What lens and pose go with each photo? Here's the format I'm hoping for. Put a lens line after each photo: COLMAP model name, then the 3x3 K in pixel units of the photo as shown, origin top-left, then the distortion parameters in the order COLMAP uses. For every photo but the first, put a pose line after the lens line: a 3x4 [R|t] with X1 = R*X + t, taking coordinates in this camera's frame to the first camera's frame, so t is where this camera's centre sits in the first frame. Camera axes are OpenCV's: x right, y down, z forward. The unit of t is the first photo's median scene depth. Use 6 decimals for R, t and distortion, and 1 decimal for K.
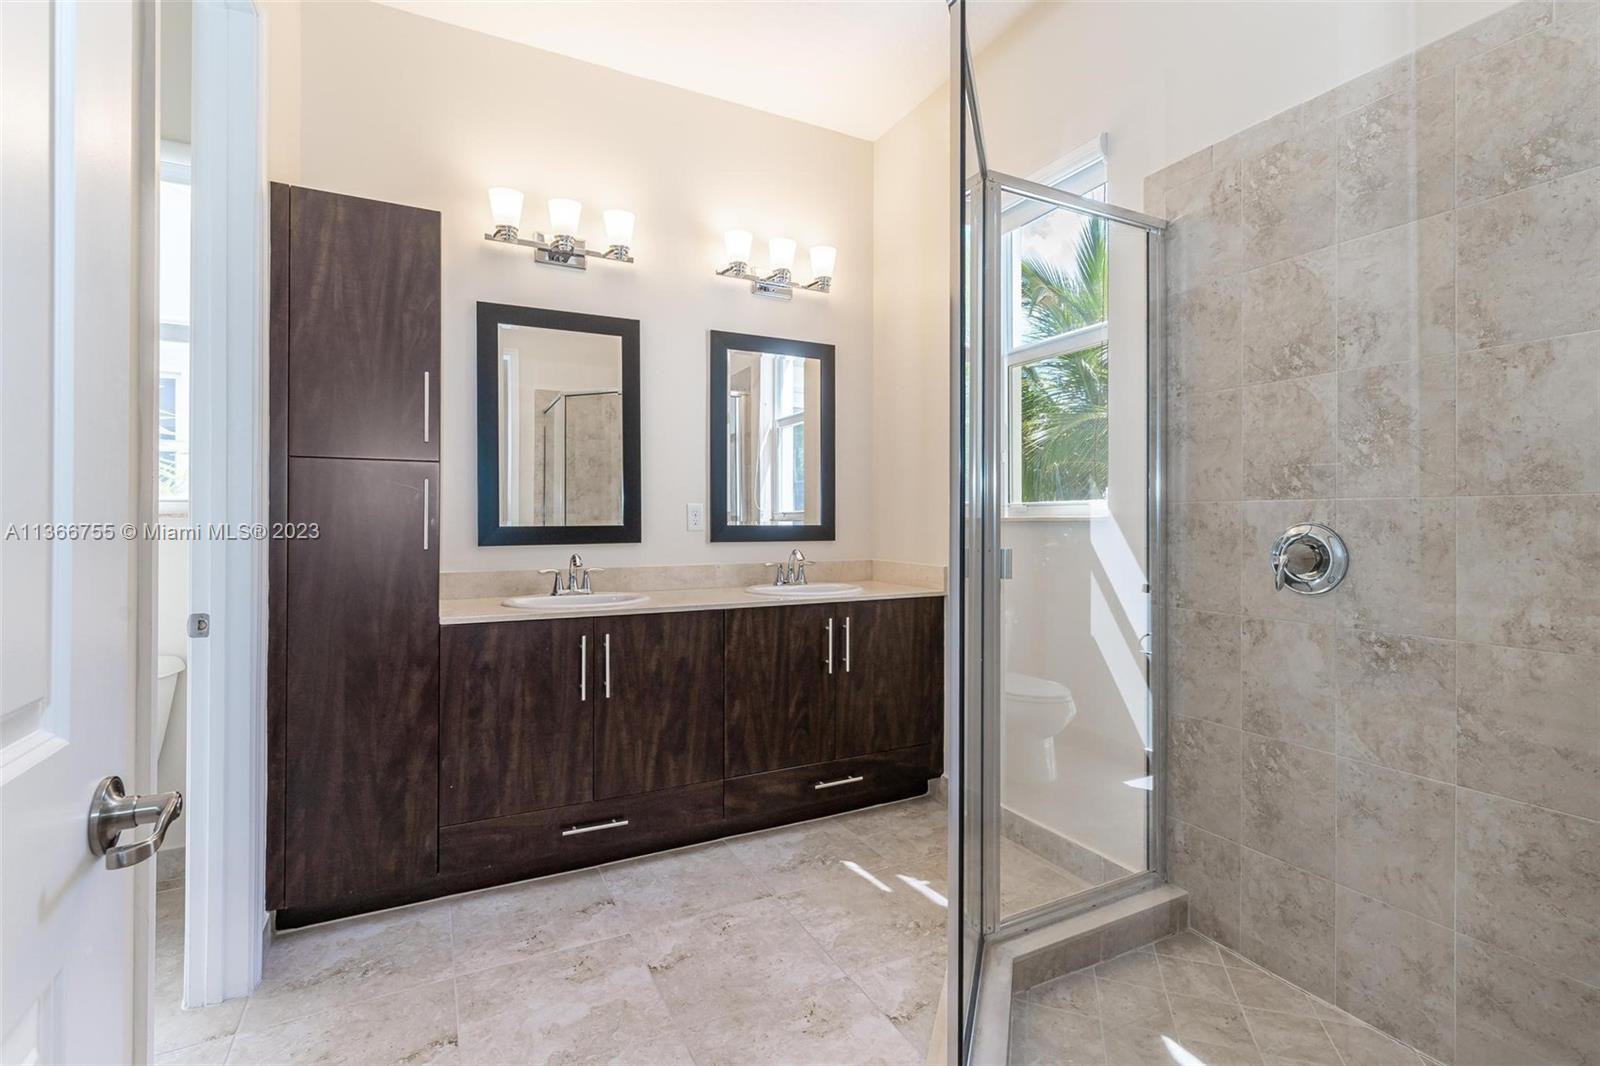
lens RADIAL K [[740.2, 0, 782.3], [0, 740.2, 520.3], [0, 0, 1]] dist [0.001657, -0.000027]
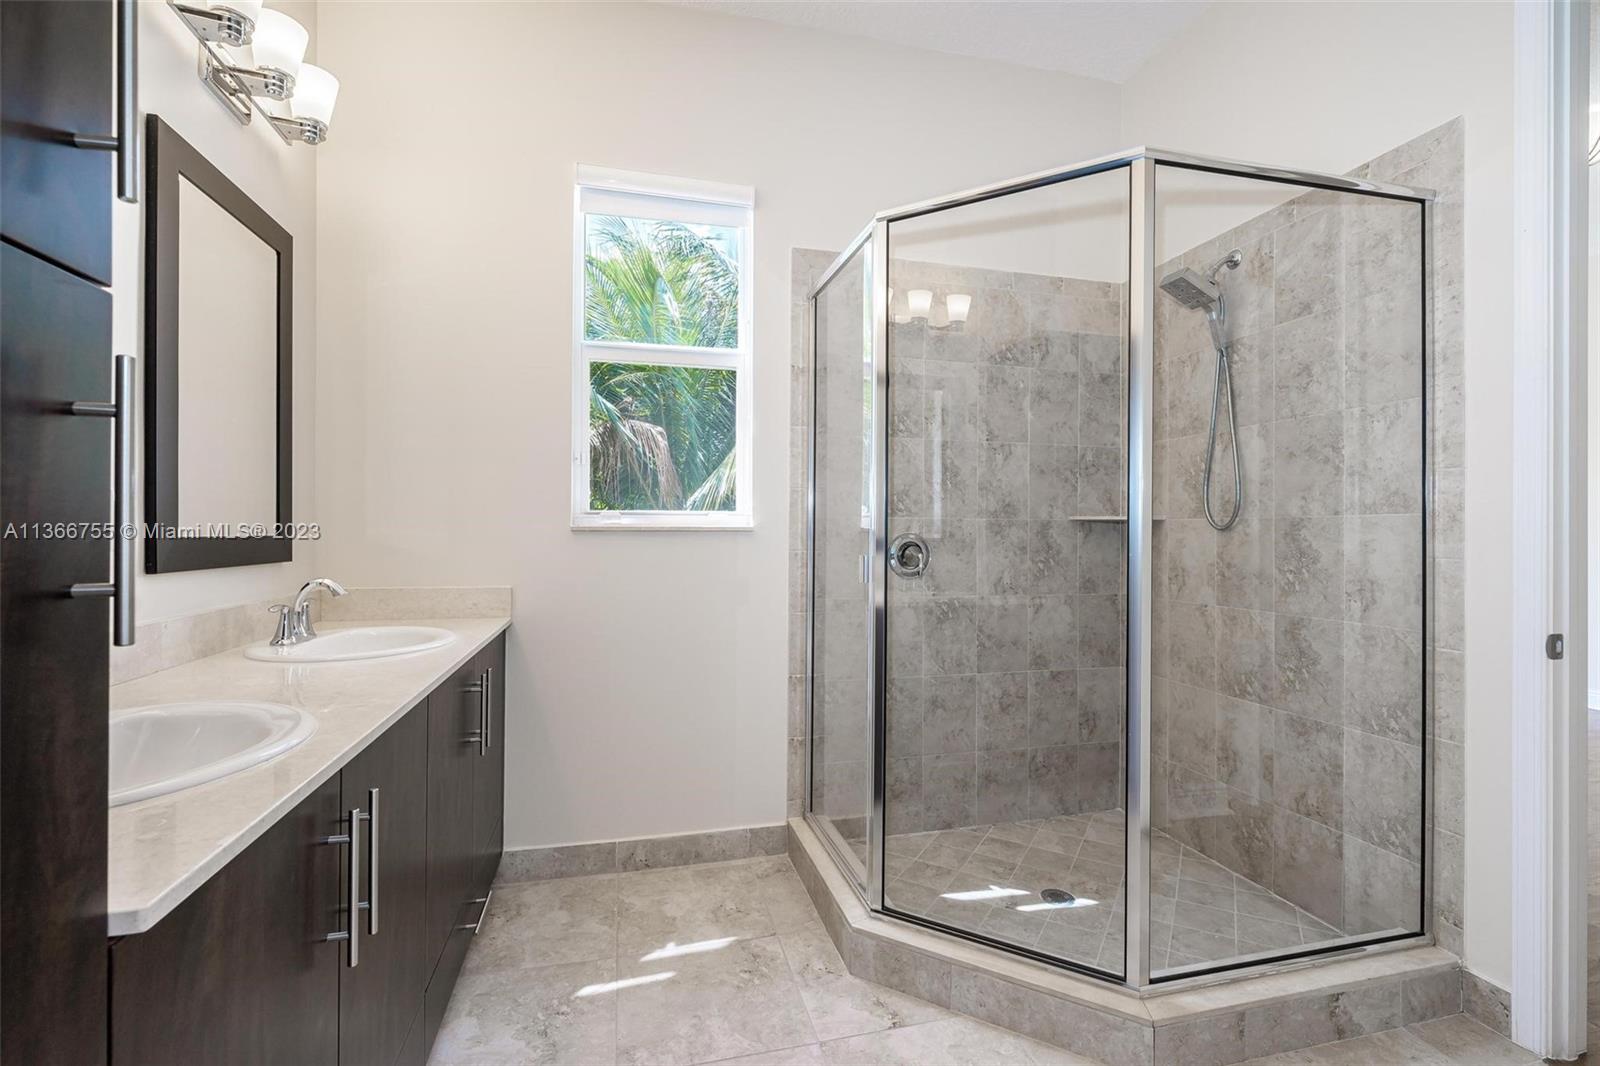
lens RADIAL K [[730.7, 0, 804.4], [0, 730.7, 533.9], [0, 0, 1]] dist [0.001737, -0.000436]
pose [[0.193321, -0.003450, 0.981129, -0.875301], [-0.005012, 0.999977, 0.004504, 0.000620], [-0.981123, -0.005788, 0.193300, 0.962944]]
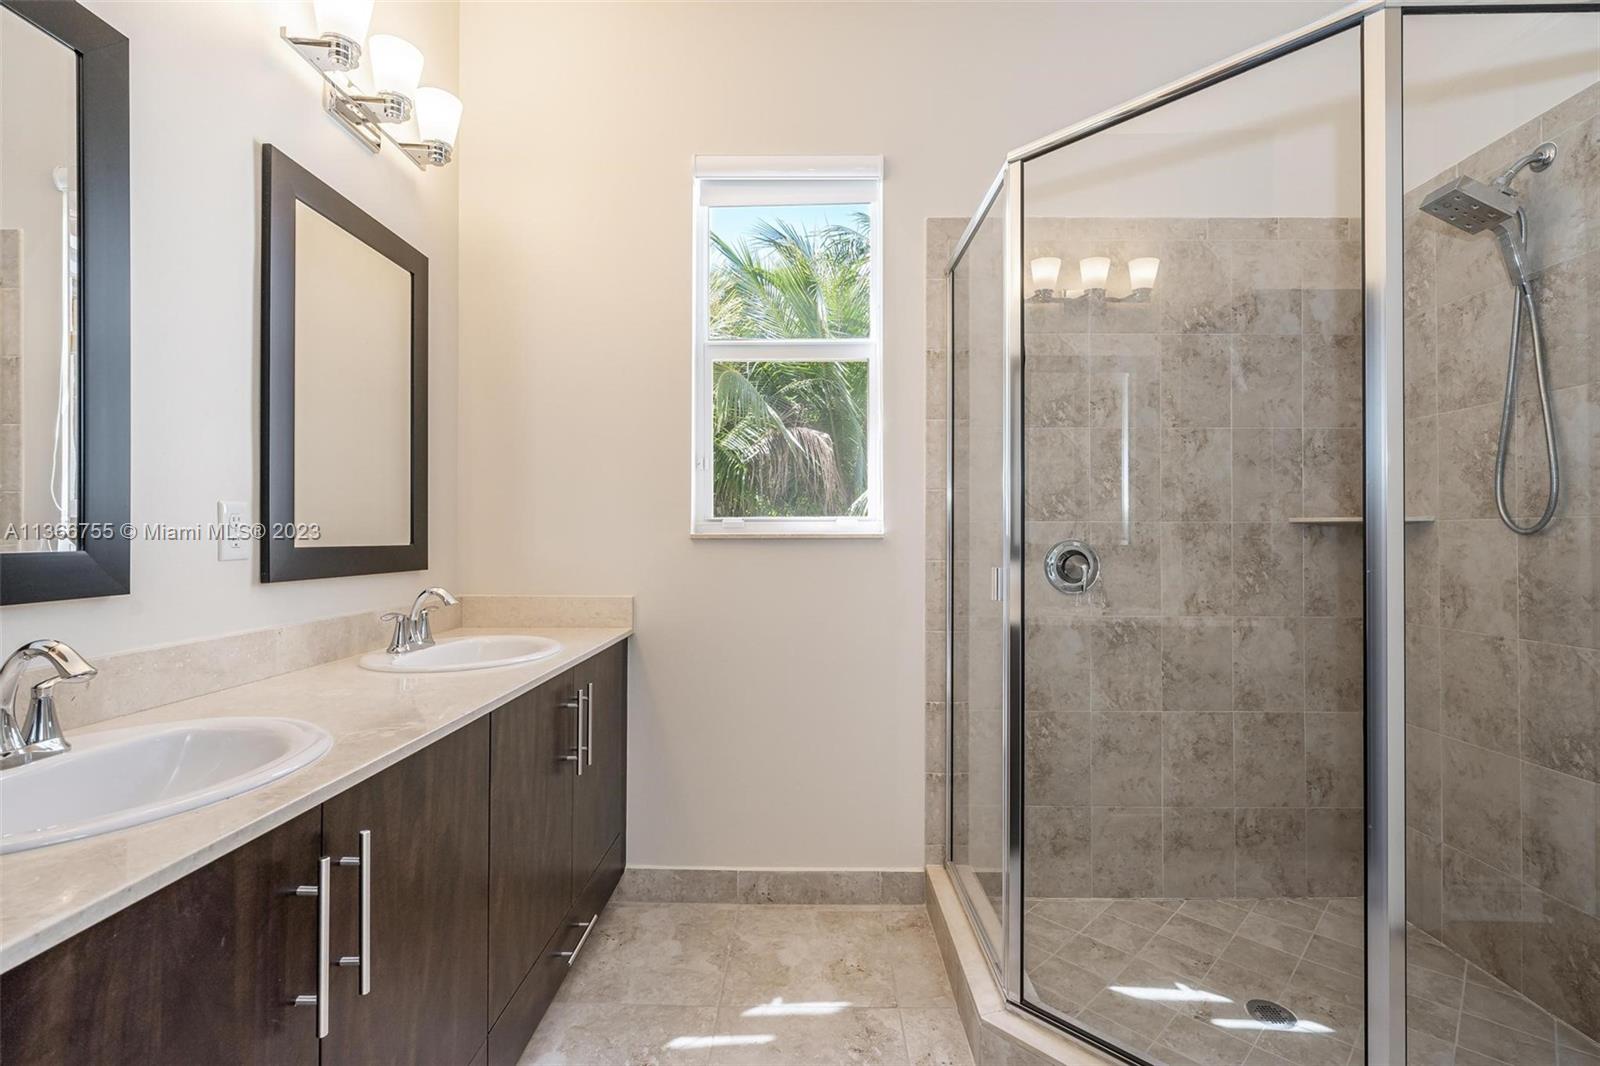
lens RADIAL K [[726.5, 0, 799.7], [0, 726.5, 532.7], [0, 0, 1]] dist [0.001449, -0.000984]
pose [[0.445412, 0.004590, 0.895314, -0.686296], [-0.000326, 0.999988, -0.004964, -0.001681], [-0.895325, 0.001919, 0.445408, 0.899173]]
